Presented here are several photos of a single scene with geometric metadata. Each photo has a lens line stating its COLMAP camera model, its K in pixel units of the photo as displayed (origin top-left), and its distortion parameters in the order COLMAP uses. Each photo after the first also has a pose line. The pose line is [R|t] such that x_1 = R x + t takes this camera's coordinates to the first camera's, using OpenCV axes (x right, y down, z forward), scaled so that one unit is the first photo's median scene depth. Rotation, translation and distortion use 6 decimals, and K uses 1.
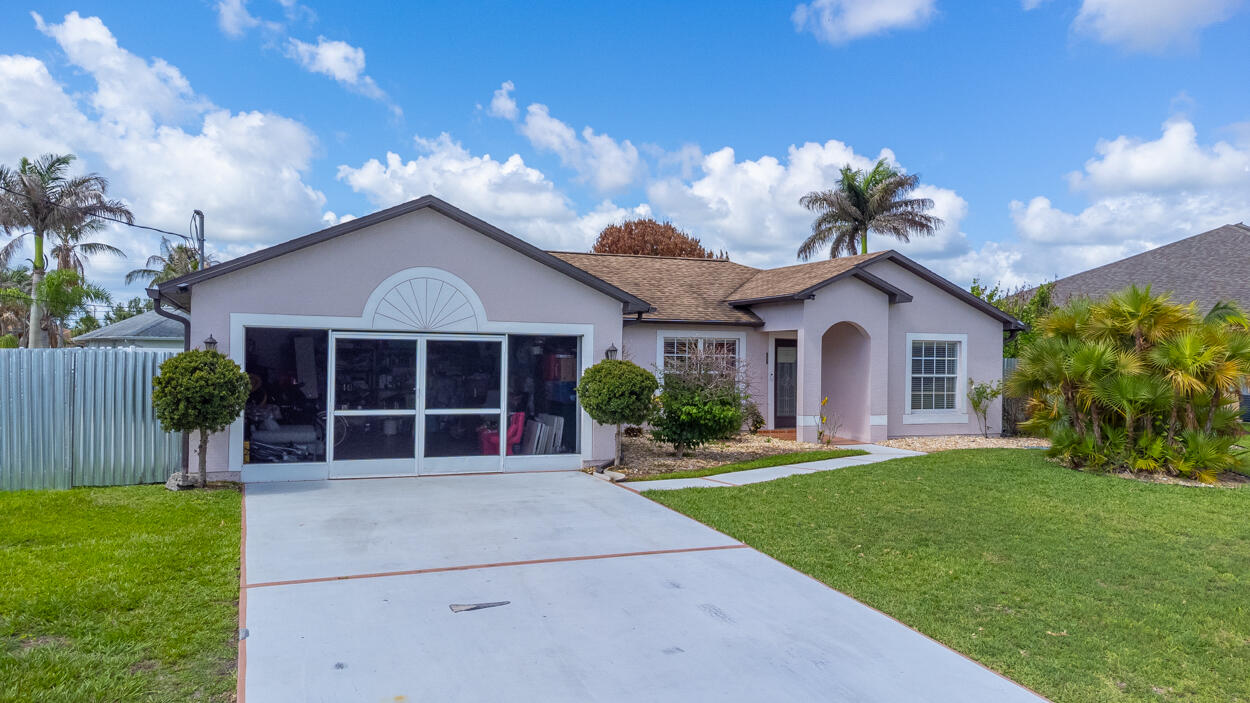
lens RADIAL K [[903.5, 0, 625.0], [0, 903.5, 351.5], [0, 0, 1]] dist [0.041660, -0.000363]
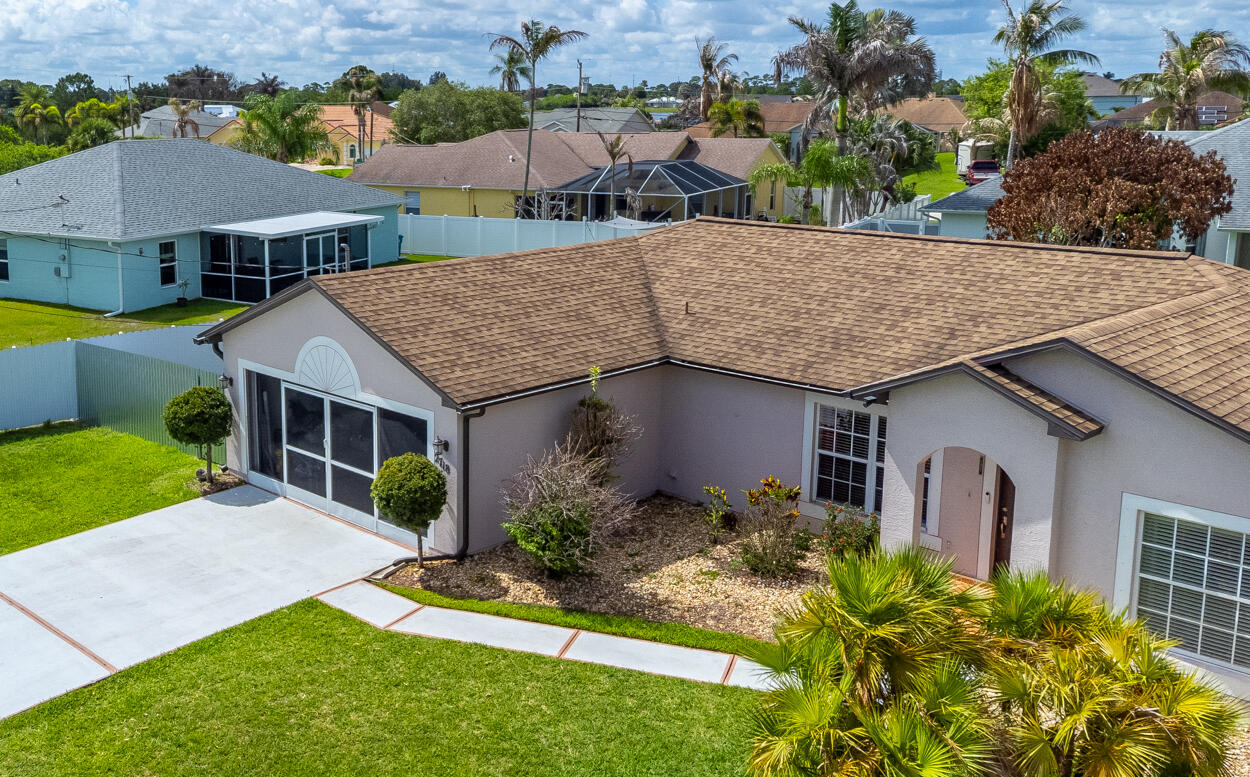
lens RADIAL K [[1219.8, 0, 441.3], [0, 1219.8, 317.0], [0, 0, 1]] dist [0.084160, -0.155772]
pose [[0.363959, 0.146577, -0.919809, 1.101446], [0.008957, 0.986943, 0.160819, -0.324822], [0.931372, -0.066770, 0.357894, 0.542180]]
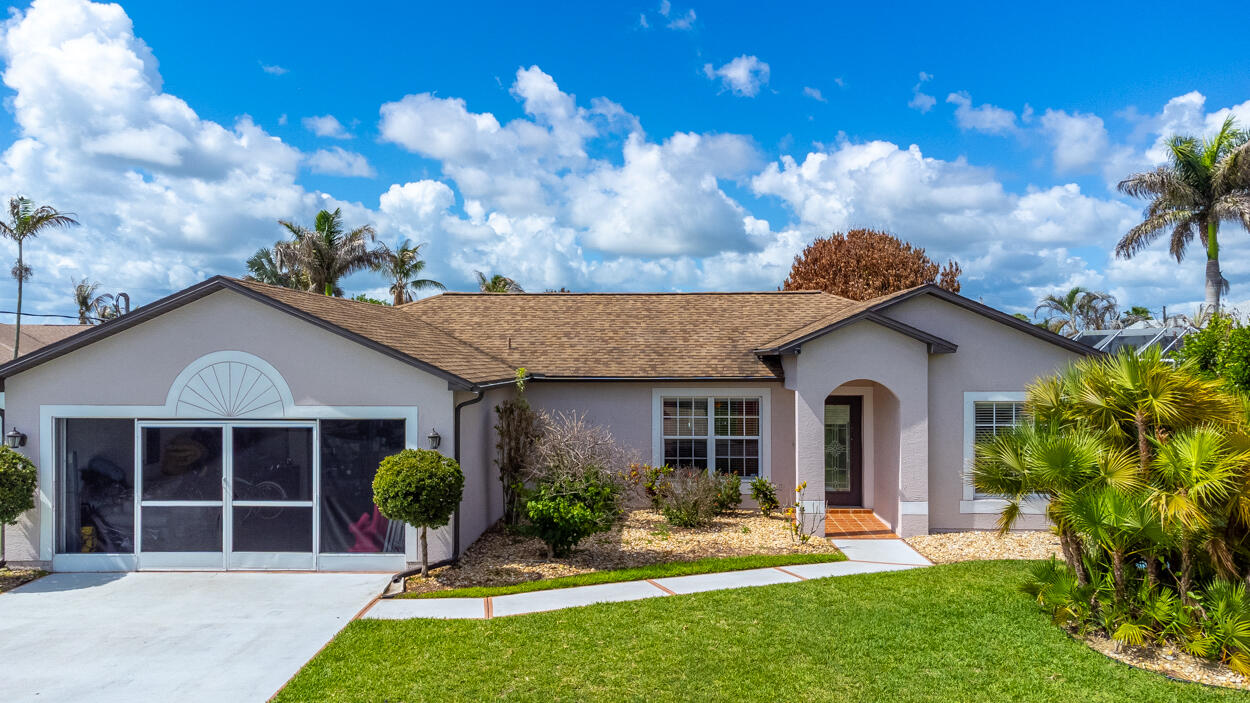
lens RADIAL K [[928.1, 0, 625.0], [0, 928.1, 351.5], [0, 0, 1]] dist [-0.002662, 0.085123]
pose [[0.916416, -0.017535, -0.399844, 0.498321], [0.014722, 0.999841, -0.010106, -0.069248], [0.399957, 0.003375, 0.916528, 0.249409]]
